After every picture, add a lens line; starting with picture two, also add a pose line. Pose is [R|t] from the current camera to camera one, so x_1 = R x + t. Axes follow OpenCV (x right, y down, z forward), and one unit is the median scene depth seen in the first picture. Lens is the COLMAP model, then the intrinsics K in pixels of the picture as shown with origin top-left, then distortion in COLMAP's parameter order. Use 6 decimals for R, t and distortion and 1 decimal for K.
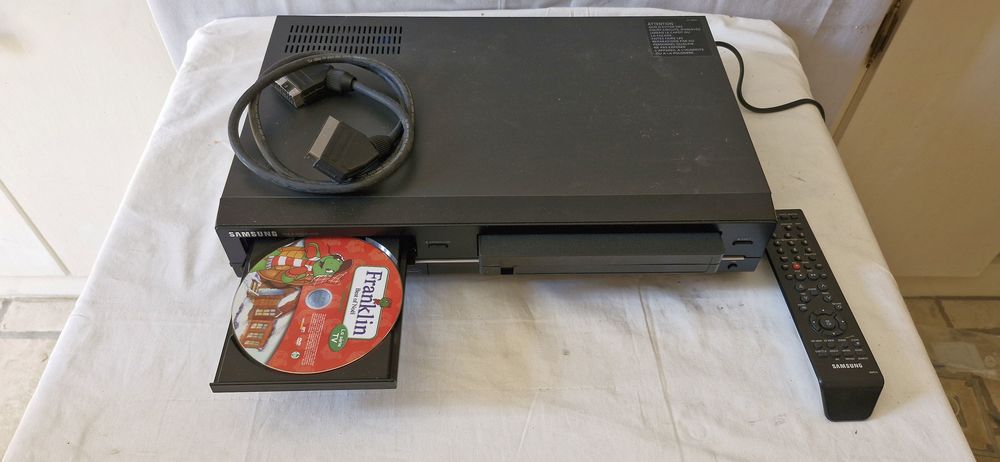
lens RADIAL K [[712.6, 0, 505.0], [0, 712.6, 234.3], [0, 0, 1]] dist [0.071639, -0.131161]
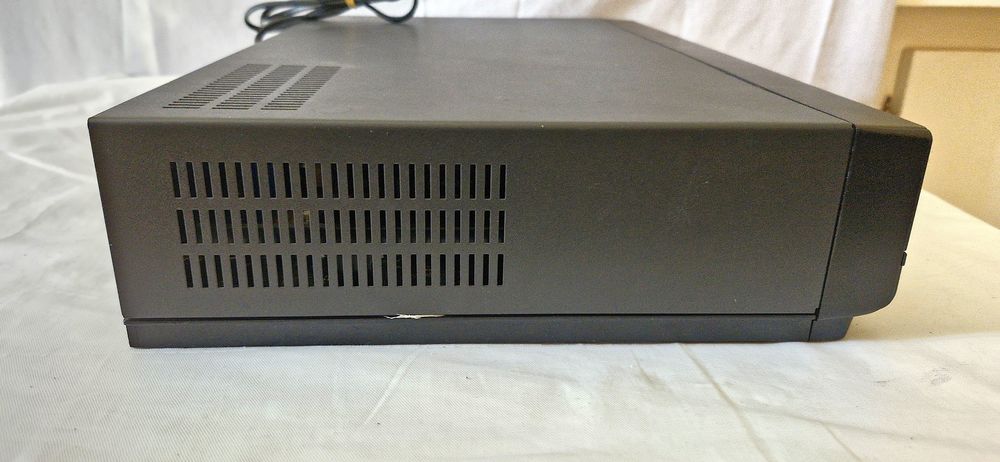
lens RADIAL K [[717.6, 0, 497.9], [0, 717.6, 249.5], [0, 0, 1]] dist [0.006063, 0.000061]
pose [[0.999467, -0.007042, 0.031878, 0.076024], [0.021181, 0.882919, -0.469048, 0.358707], [-0.024842, 0.469473, 0.882597, 0.509028]]
